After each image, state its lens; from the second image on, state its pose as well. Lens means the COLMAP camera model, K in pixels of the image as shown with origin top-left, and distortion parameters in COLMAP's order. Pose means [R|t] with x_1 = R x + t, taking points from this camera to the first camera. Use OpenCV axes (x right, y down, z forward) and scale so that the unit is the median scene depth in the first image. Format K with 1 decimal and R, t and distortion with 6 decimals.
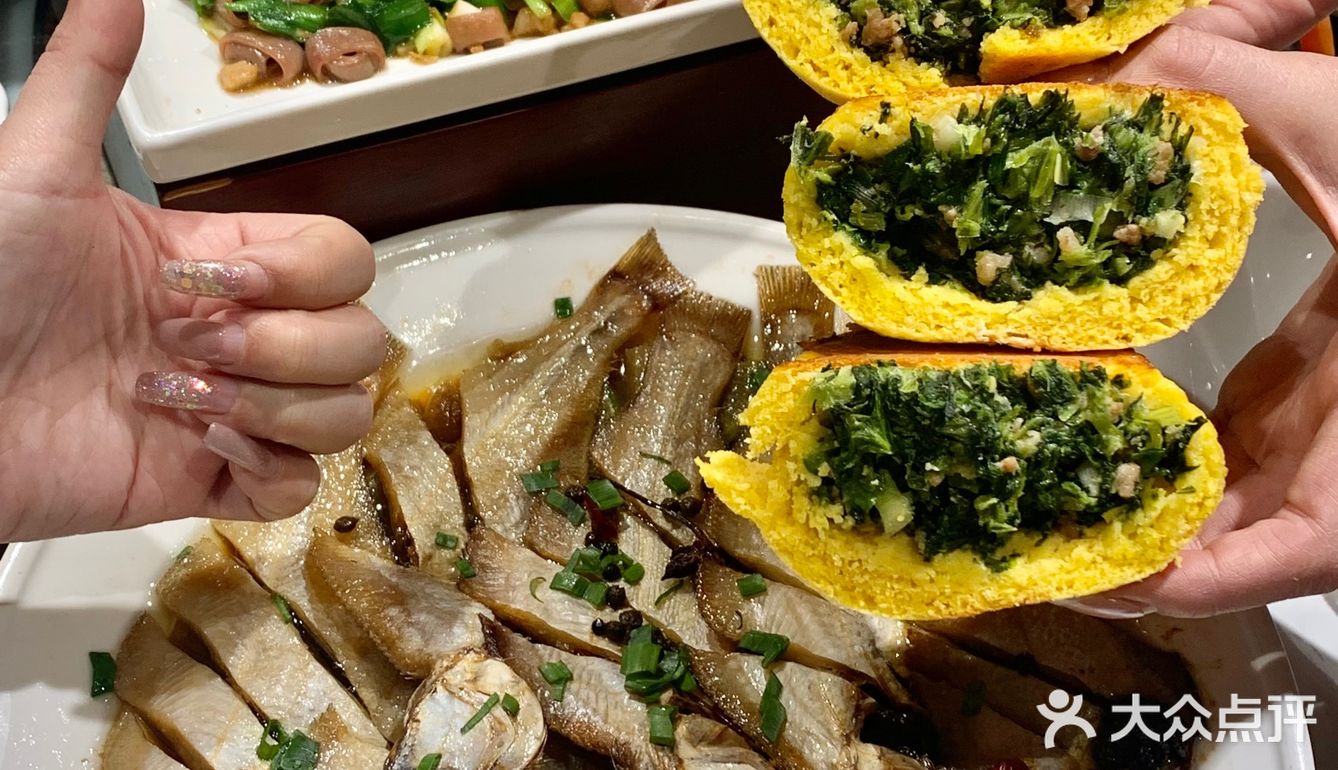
lens RADIAL K [[2047.2, 0, 669.0], [0, 2047.2, 385.0], [0, 0, 1]] dist [0.210193, -0.035406]
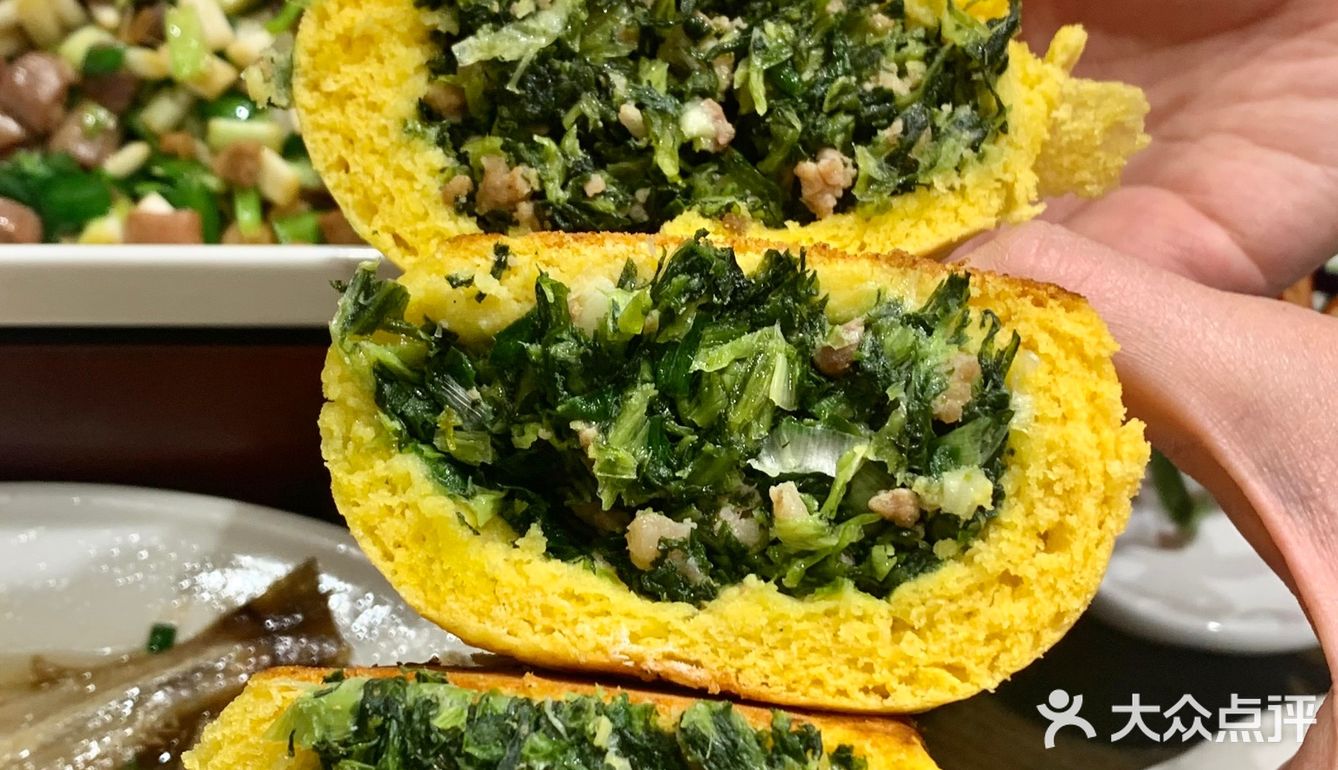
lens RADIAL K [[2047.2, 0, 669.0], [0, 2047.2, 385.0], [0, 0, 1]] dist [0.210193, -0.035406]
pose [[0.983695, 0.082502, -0.159804, 0.248302], [-0.125623, 0.951072, -0.282277, 0.062715], [0.128697, 0.297749, 0.945929, 0.449688]]
